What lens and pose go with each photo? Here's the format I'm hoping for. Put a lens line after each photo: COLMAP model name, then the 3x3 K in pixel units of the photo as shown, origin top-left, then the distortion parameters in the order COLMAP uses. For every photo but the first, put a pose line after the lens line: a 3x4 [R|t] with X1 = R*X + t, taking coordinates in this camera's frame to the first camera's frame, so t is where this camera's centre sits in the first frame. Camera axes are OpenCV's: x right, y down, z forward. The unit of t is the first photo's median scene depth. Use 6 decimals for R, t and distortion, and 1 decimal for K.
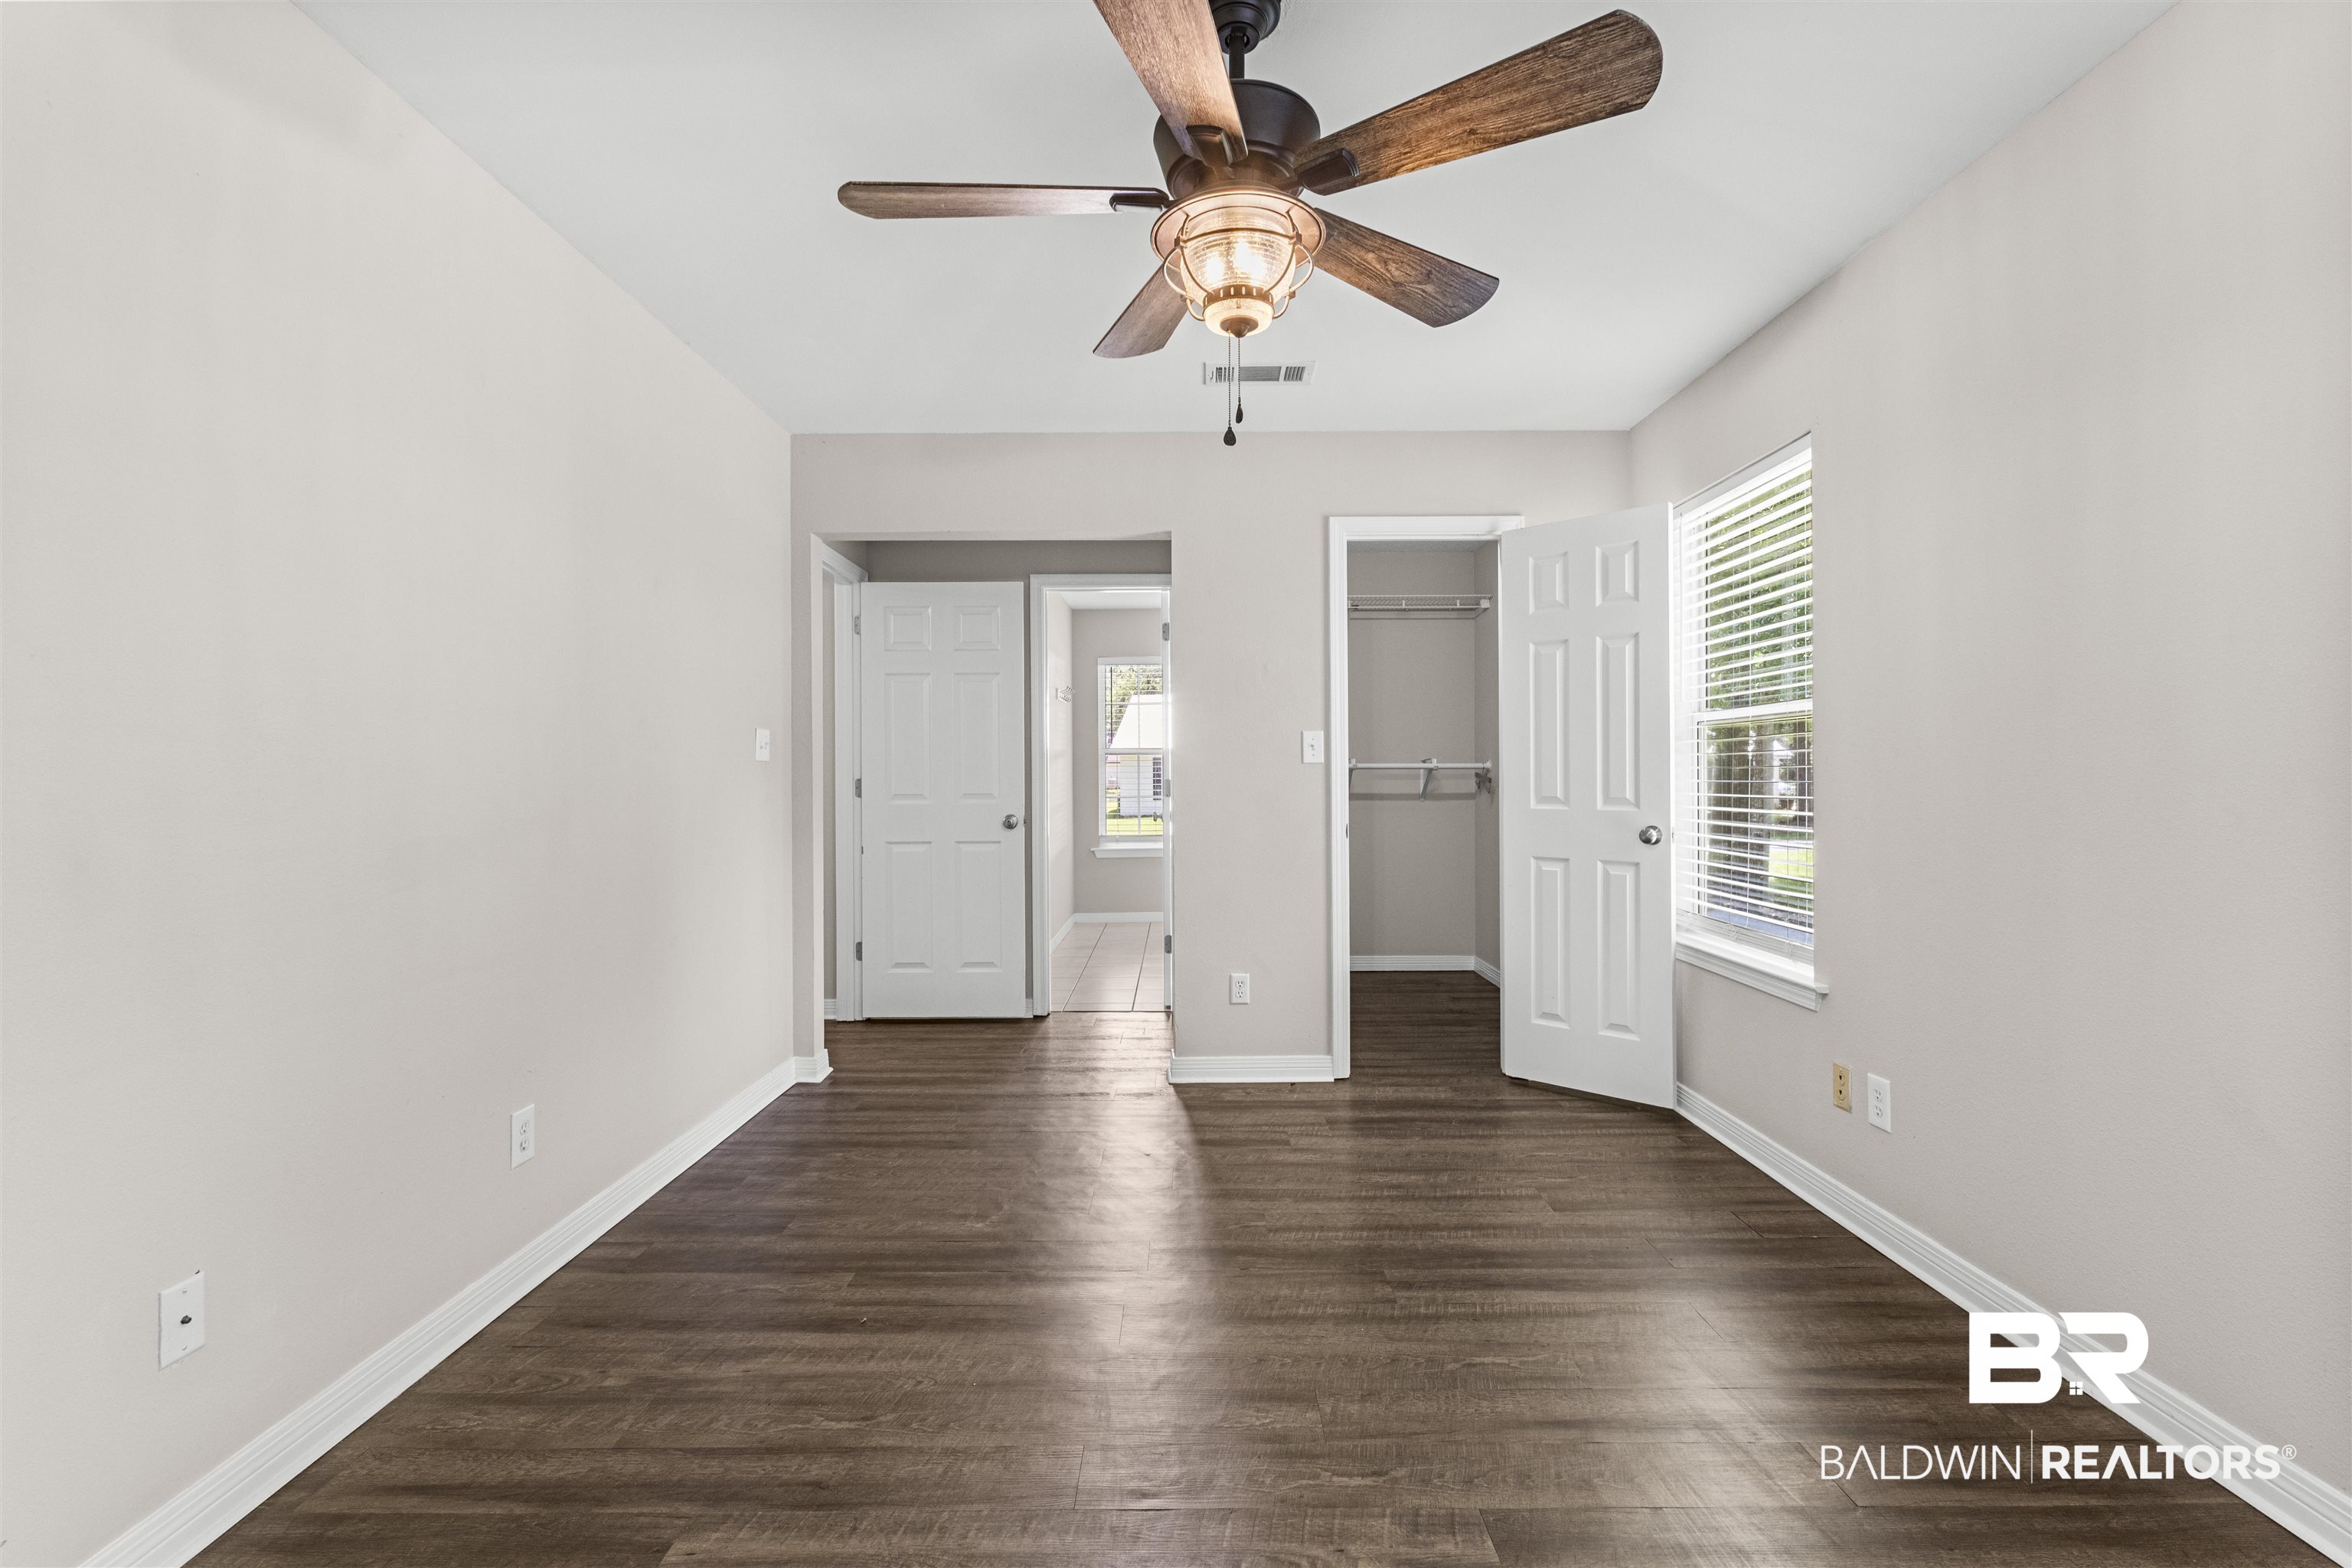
lens RADIAL K [[1046.6, 0, 1185.7], [0, 1046.6, 780.6], [0, 0, 1]] dist [-0.004769, 0.001477]
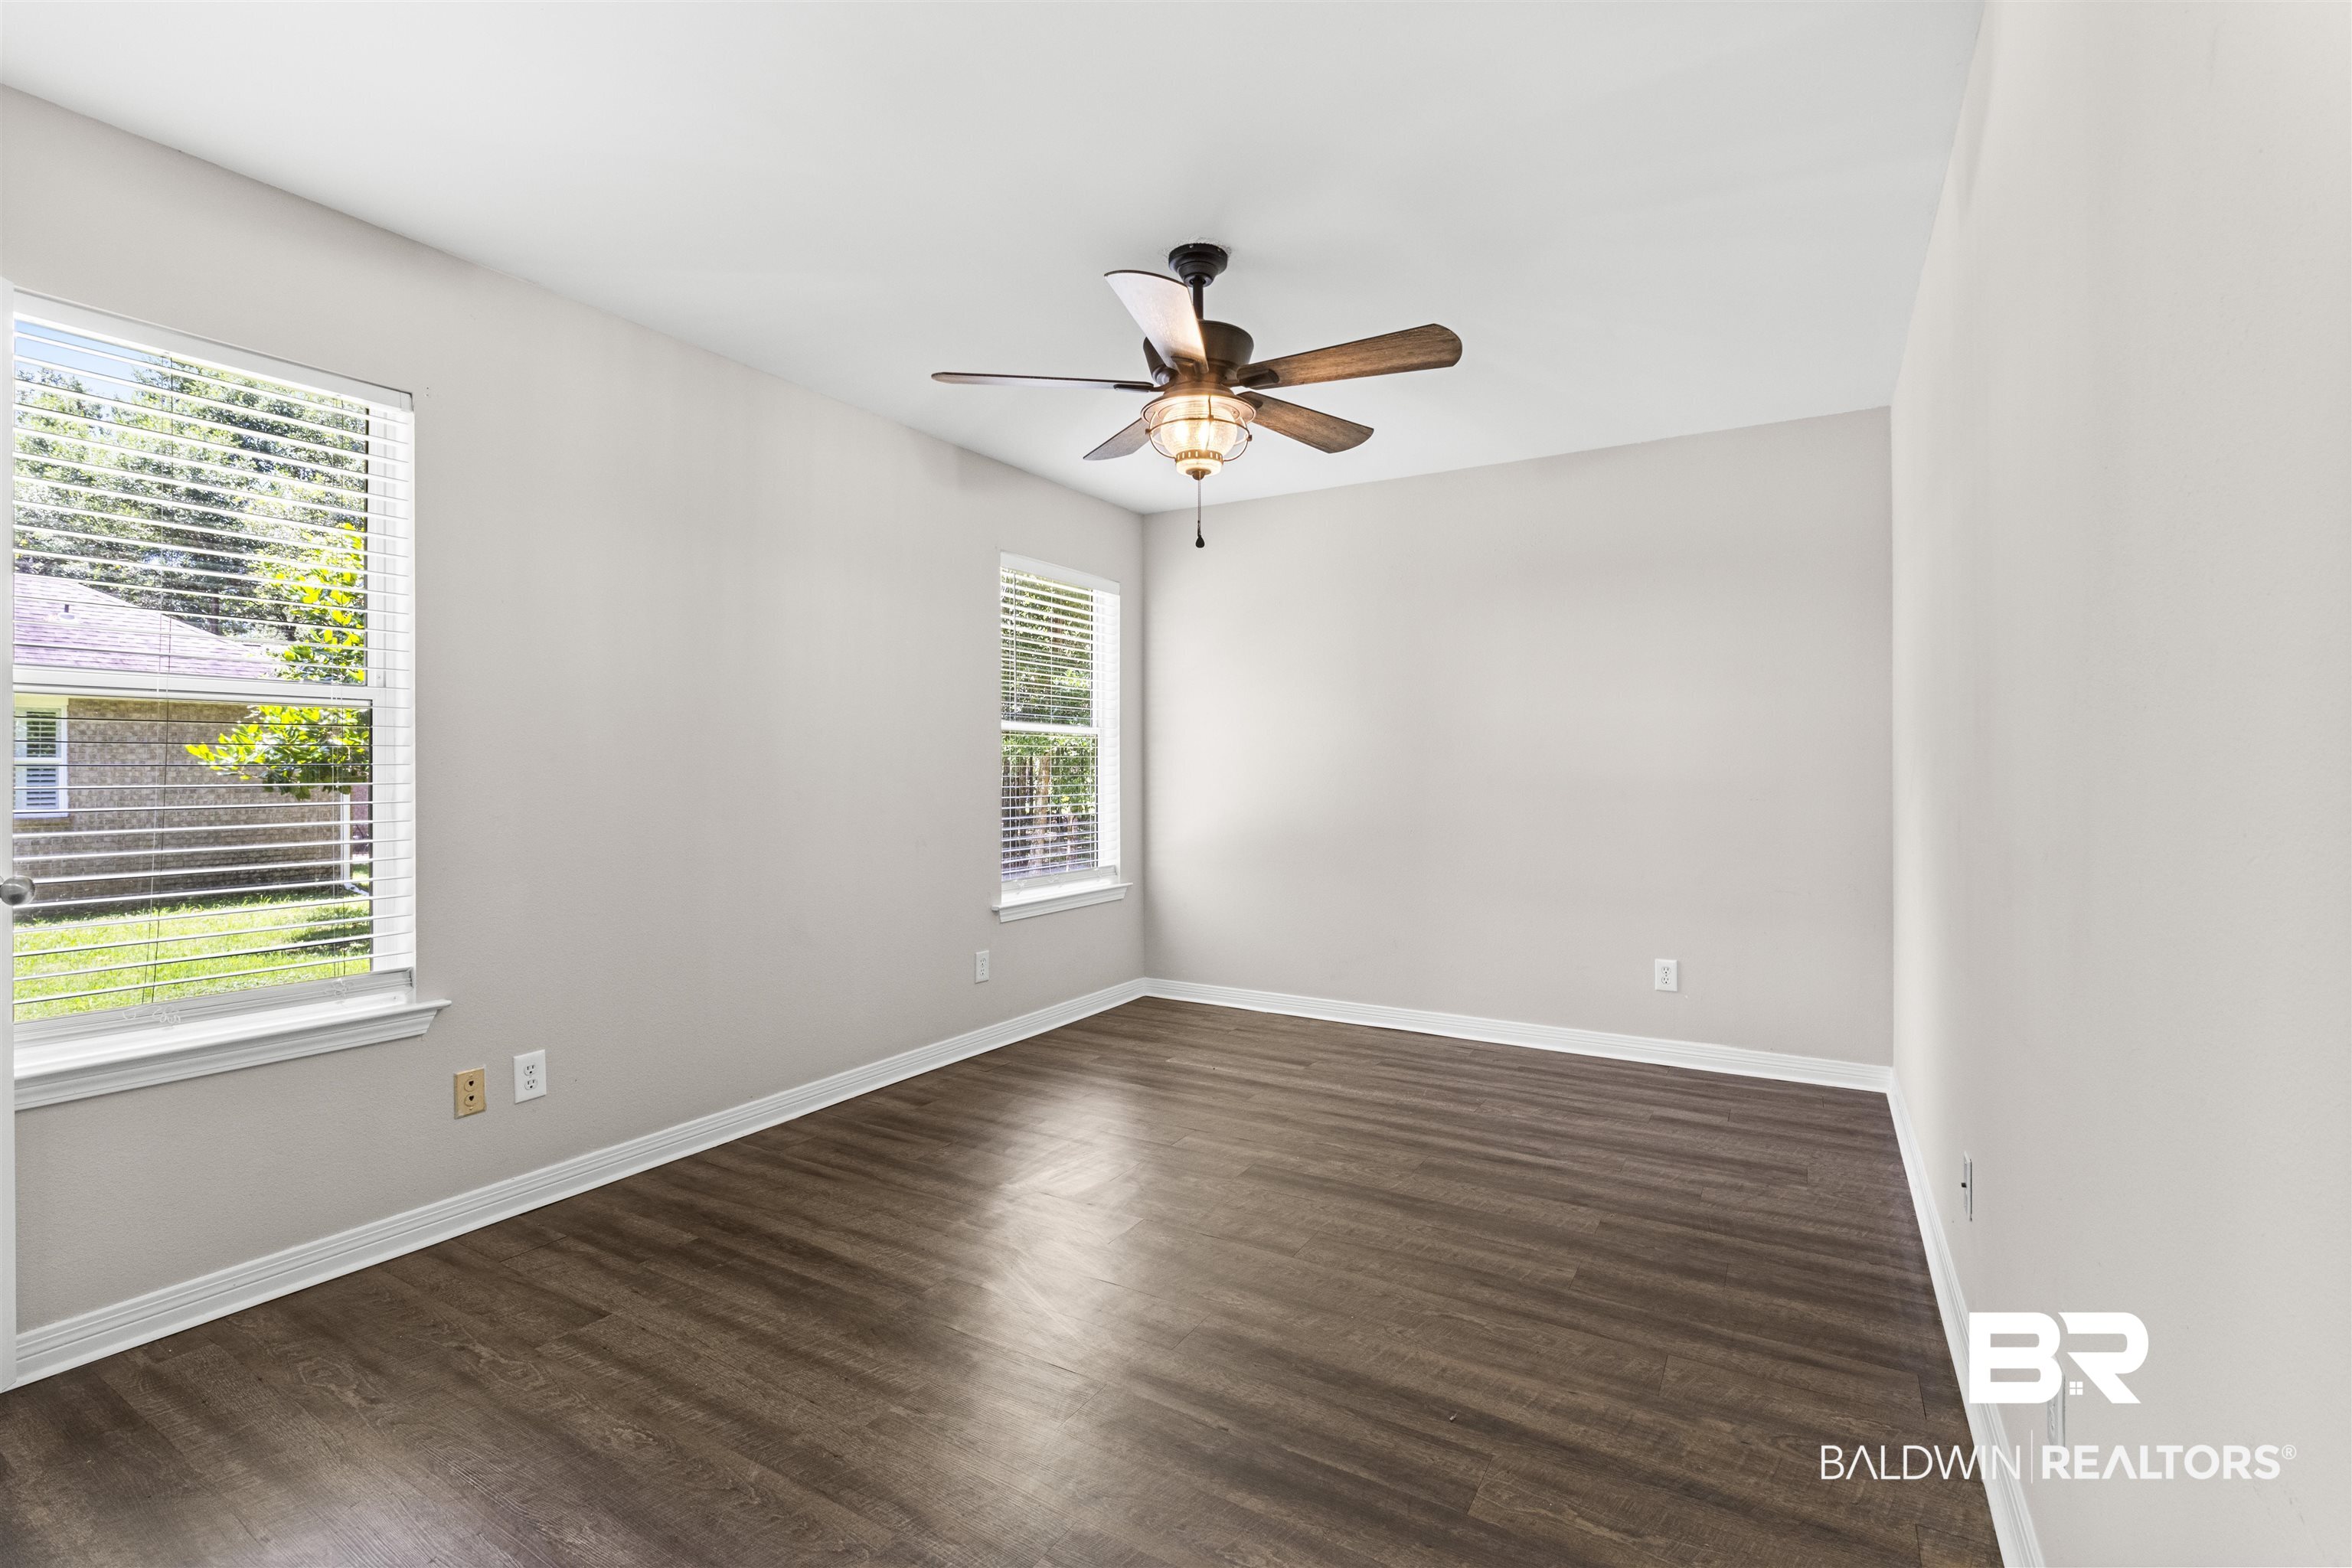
lens RADIAL K [[1046.6, 0, 1189.4], [0, 1046.6, 769.7], [0, 0, 1]] dist [-0.004769, 0.001477]
pose [[-0.862406, 0.007716, 0.506158, -0.559529], [0.010552, 0.999941, 0.002736, -0.007841], [-0.506107, 0.007701, -0.862436, 1.844118]]
